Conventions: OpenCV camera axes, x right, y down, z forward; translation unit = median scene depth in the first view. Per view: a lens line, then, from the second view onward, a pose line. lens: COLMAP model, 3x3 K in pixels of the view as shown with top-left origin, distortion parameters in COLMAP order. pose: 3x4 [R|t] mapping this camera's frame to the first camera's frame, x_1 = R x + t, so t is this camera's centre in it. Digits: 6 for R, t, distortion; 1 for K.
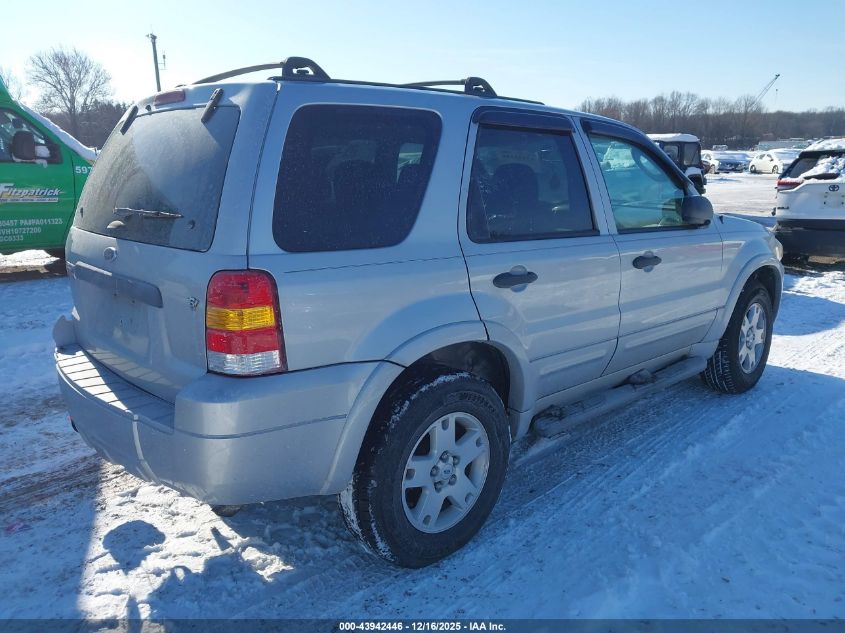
lens RADIAL K [[664.3, 0, 434.4], [0, 664.3, 336.9], [0, 0, 1]] dist [0.009495, -0.003687]
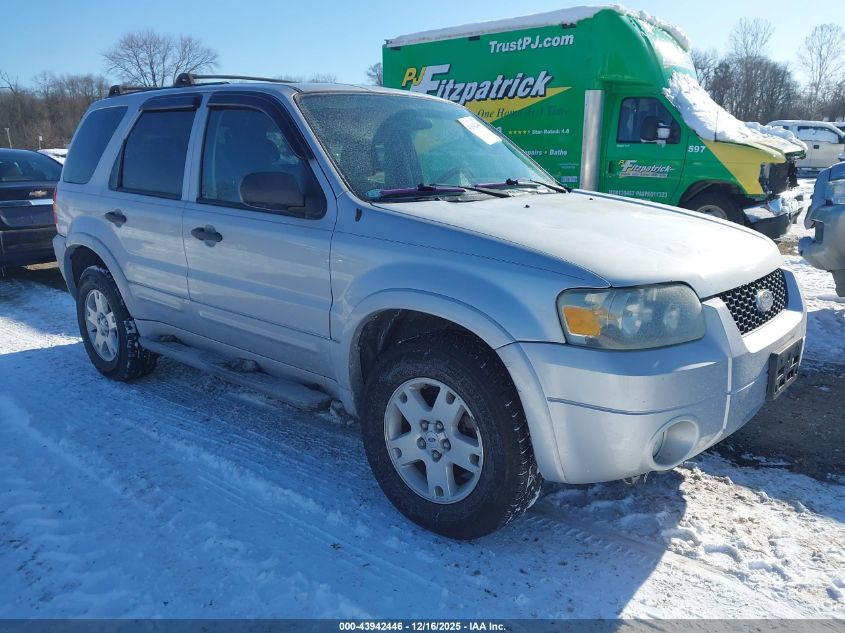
lens RADIAL K [[664.3, 0, 430.4], [0, 664.3, 325.3], [0, 0, 1]] dist [0.009495, -0.003687]
pose [[0.093243, 0.247208, -0.964466, 1.209907], [-0.240948, 0.945495, 0.219051, -0.256050], [0.966049, 0.211961, 0.147725, 1.099920]]
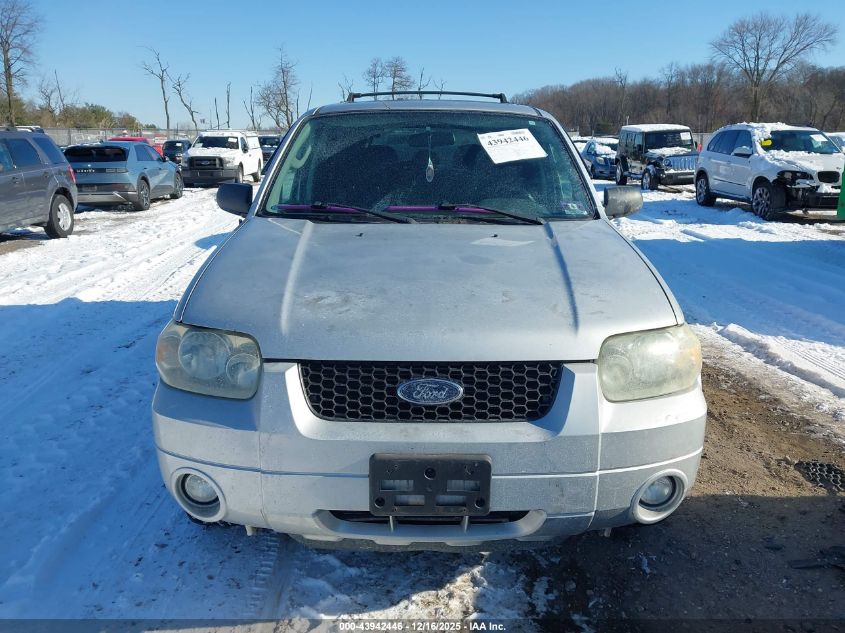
lens RADIAL K [[664.3, 0, 427.5], [0, 664.3, 320.7], [0, 0, 1]] dist [0.009495, -0.003687]
pose [[-0.680830, 0.189169, -0.707592, 0.936079], [-0.184269, 0.890762, 0.415438, -0.481637], [0.708884, 0.413229, -0.571599, 1.803823]]
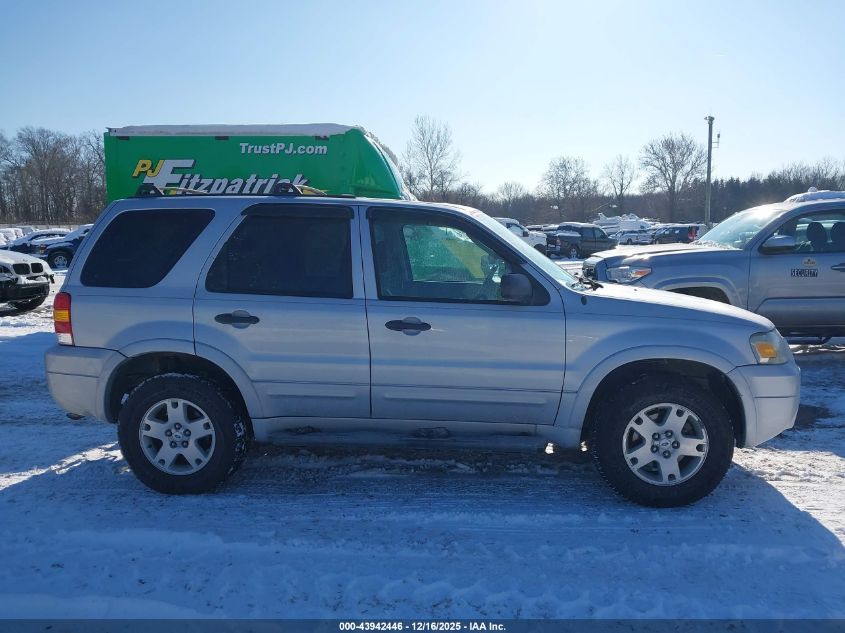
lens RADIAL K [[664.3, 0, 423.1], [0, 664.3, 339.9], [0, 0, 1]] dist [0.009495, -0.003687]
pose [[0.668917, 0.111841, -0.734875, 1.074148], [-0.185071, 0.982543, -0.018927, -0.066971], [0.719929, 0.148665, 0.677939, 0.232835]]
